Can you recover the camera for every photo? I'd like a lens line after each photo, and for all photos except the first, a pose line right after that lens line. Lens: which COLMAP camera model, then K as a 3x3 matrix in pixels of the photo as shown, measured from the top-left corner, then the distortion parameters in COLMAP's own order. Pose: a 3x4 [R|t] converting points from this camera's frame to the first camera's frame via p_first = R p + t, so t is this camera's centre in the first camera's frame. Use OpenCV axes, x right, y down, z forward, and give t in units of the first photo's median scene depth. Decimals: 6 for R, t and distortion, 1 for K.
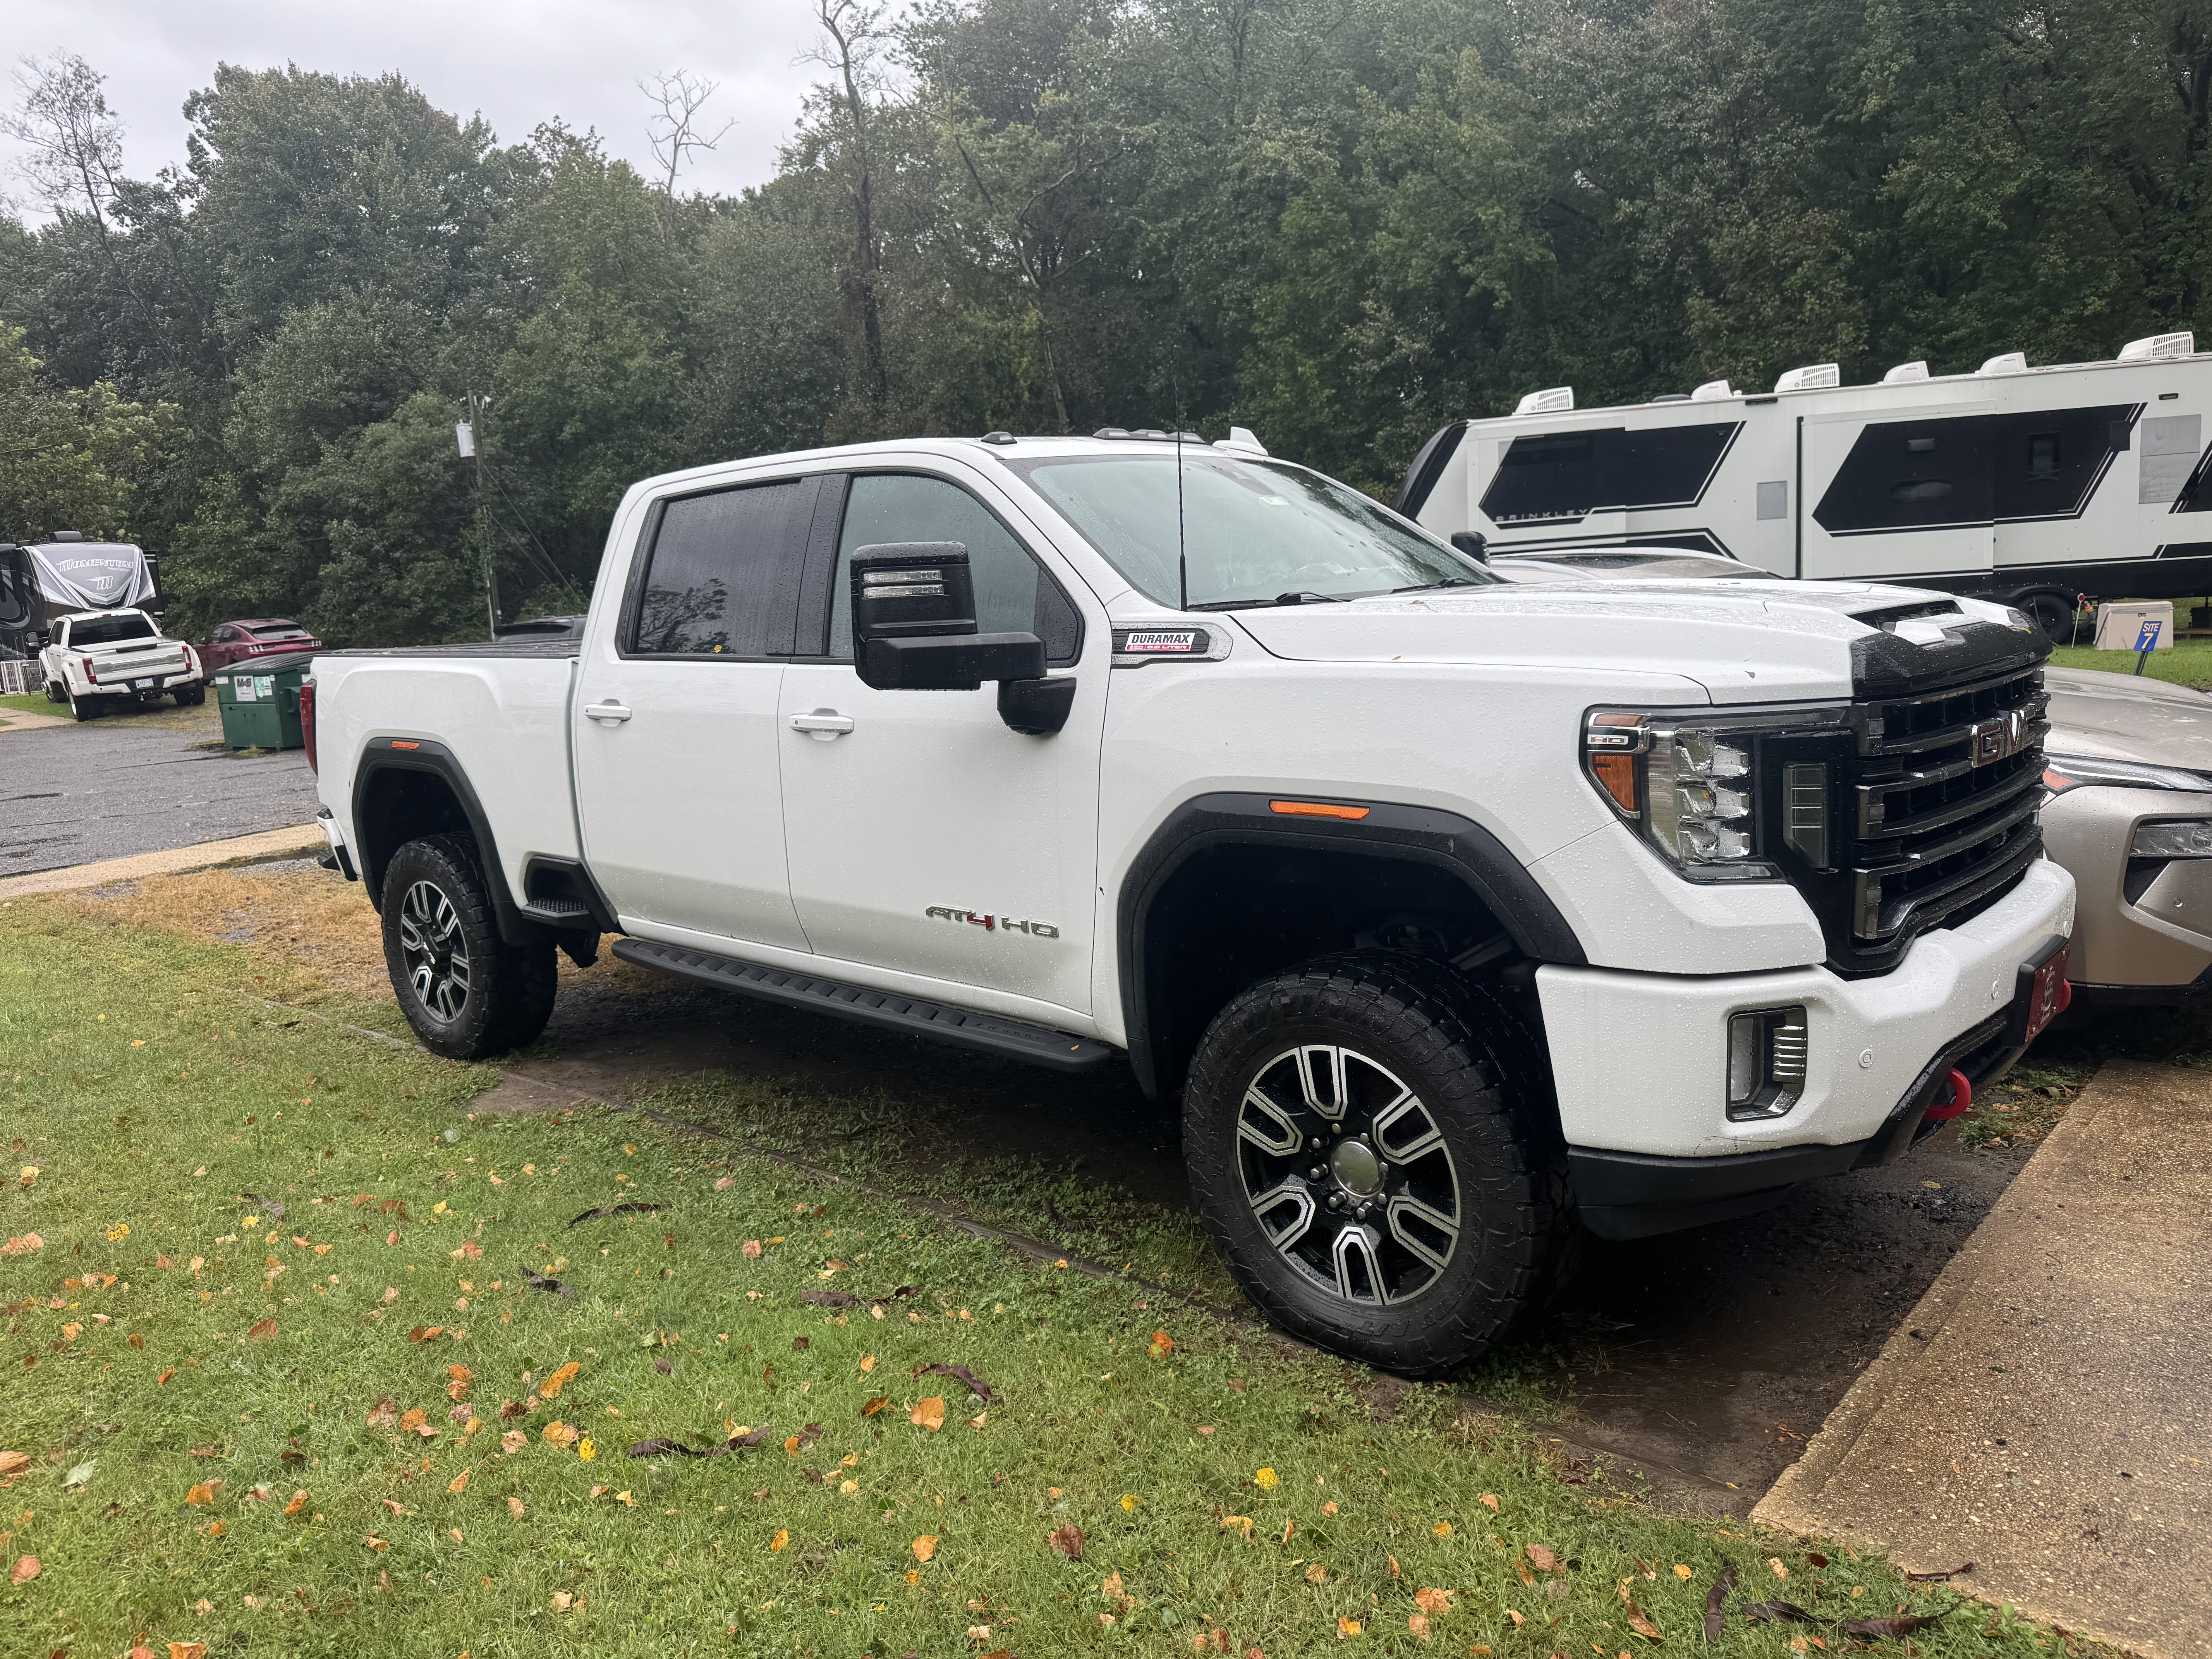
lens RADIAL K [[1536.5, 0, 1106.0], [0, 1536.5, 829.5], [0, 0, 1]] dist [0.056033, -0.098629]
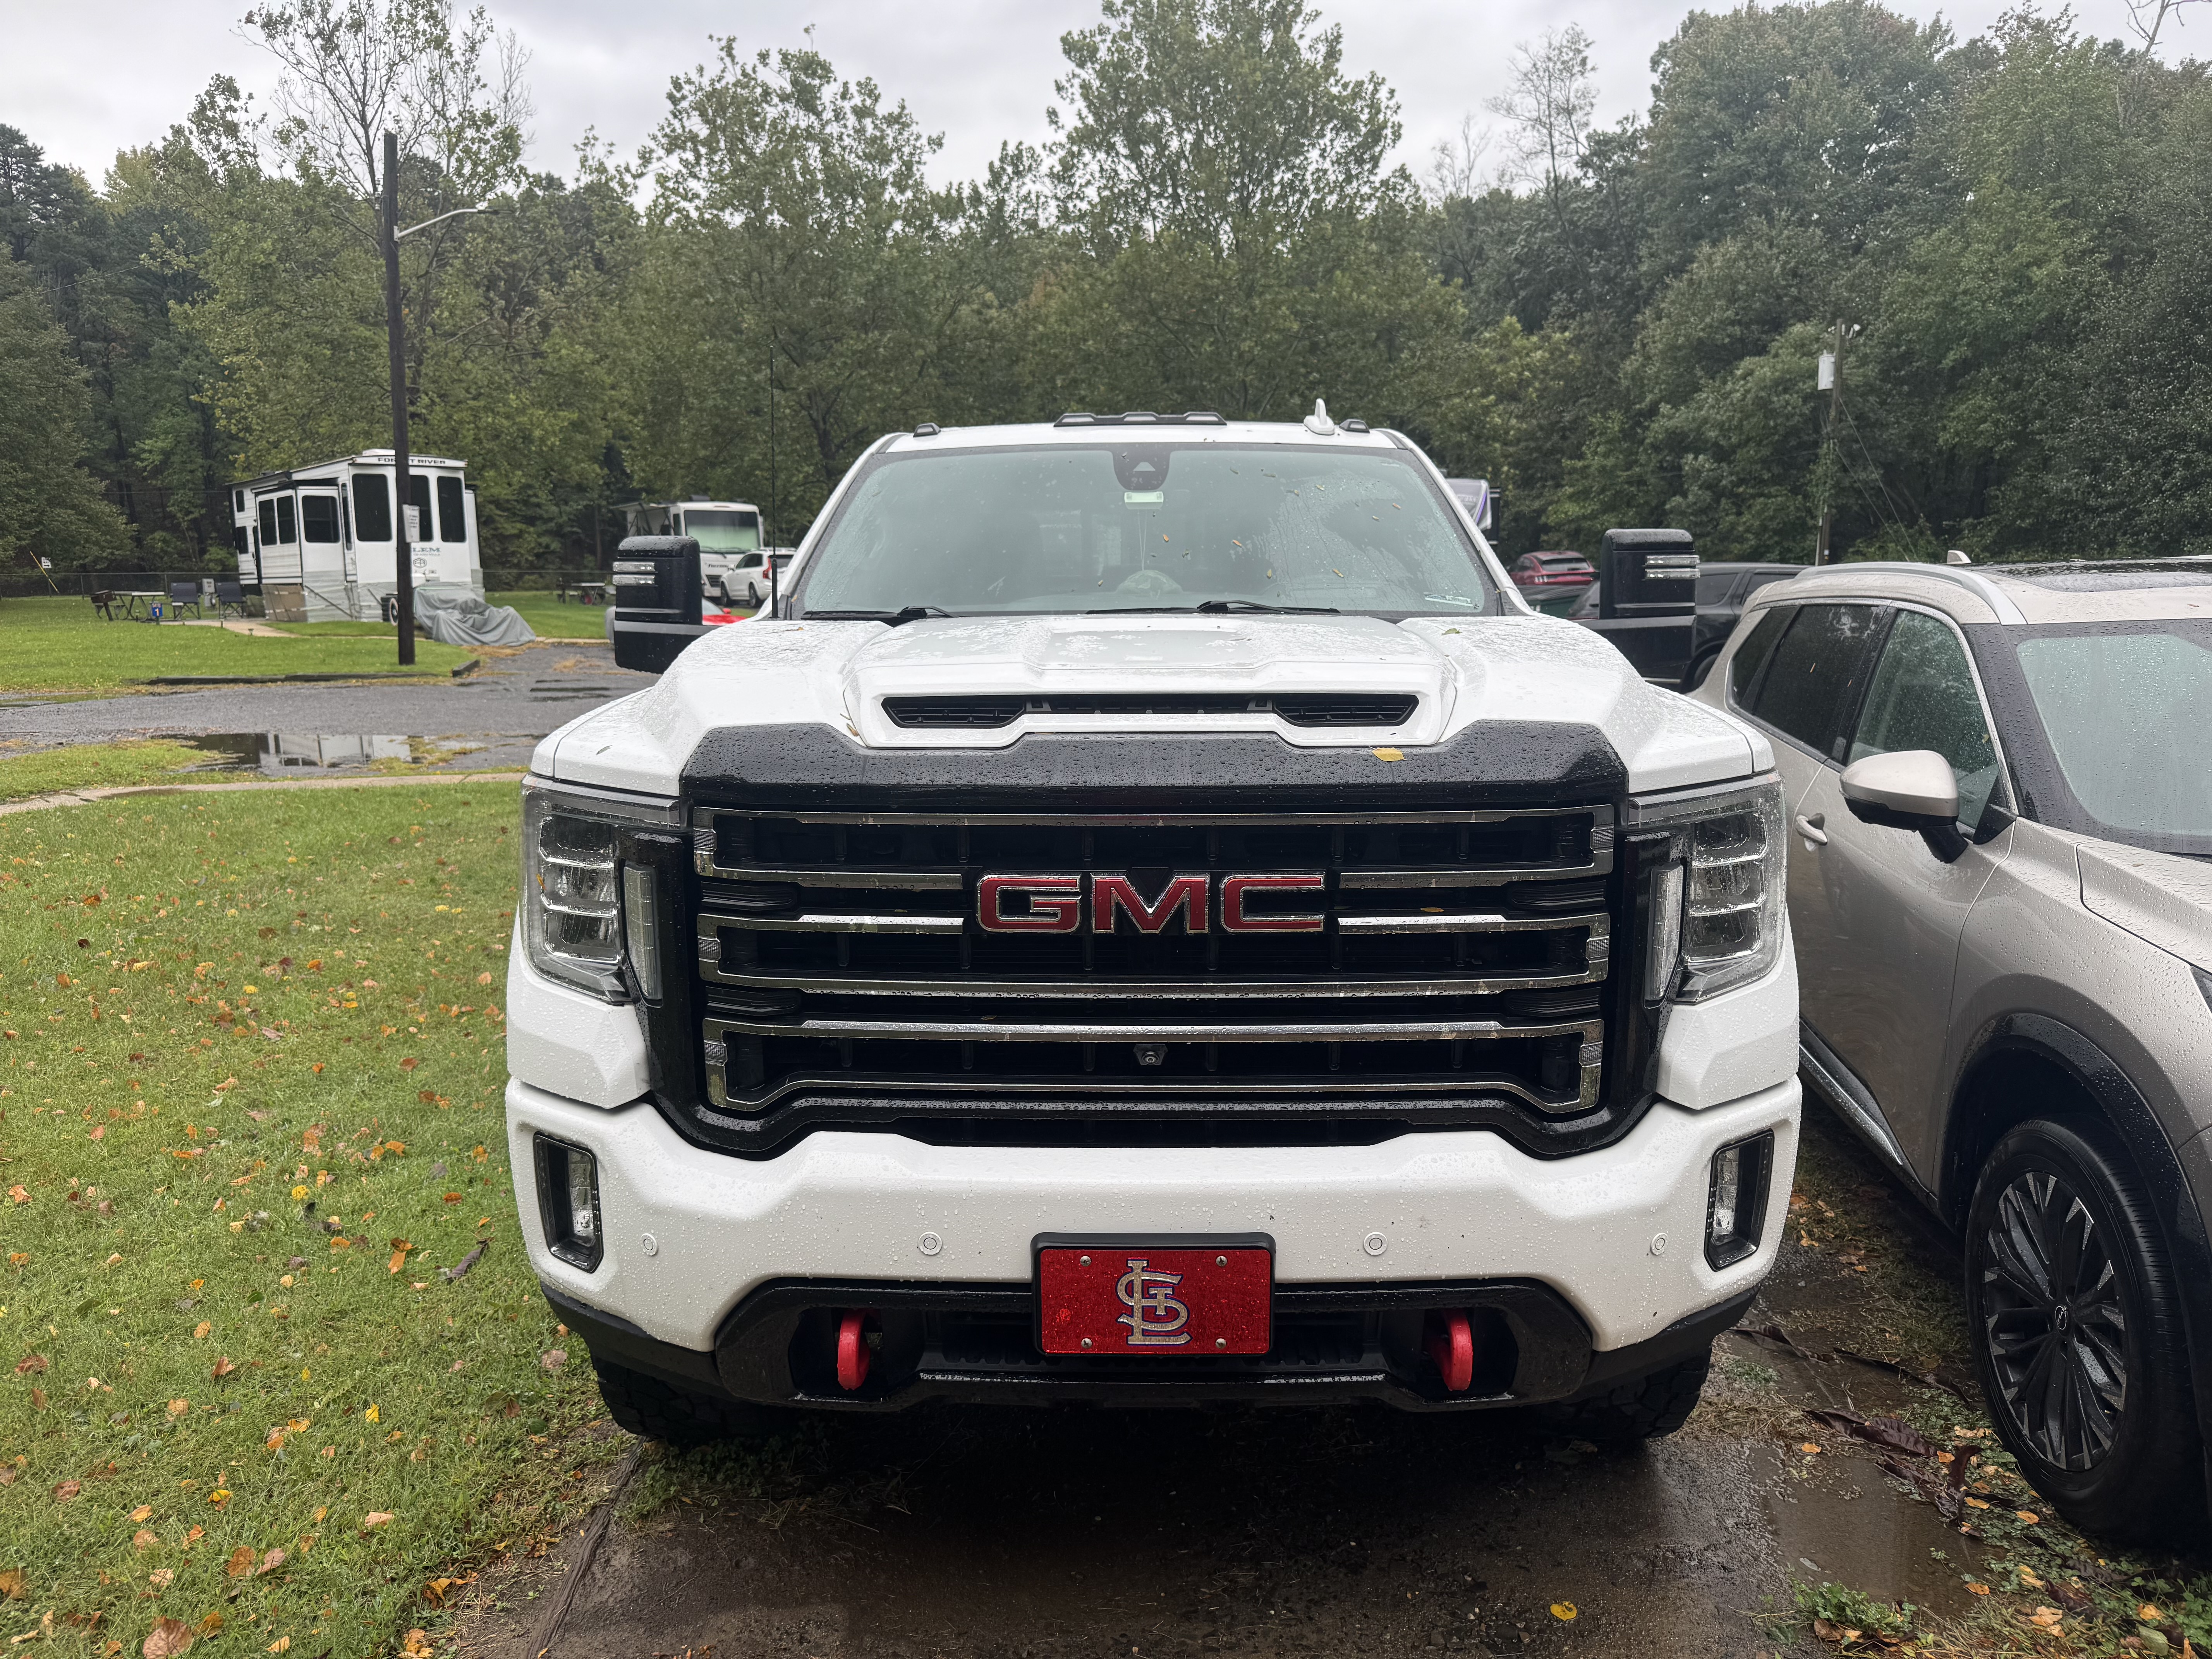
lens RADIAL K [[1613.5, 0, 1106.0], [0, 1613.5, 829.5], [0, 0, 1]] dist [-0.060454, 0.006508]
pose [[0.613023, 0.170429, -0.771464, 0.108167], [-0.139417, 0.984468, 0.106702, -0.016179], [0.777667, 0.042144, 0.627263, 0.057016]]
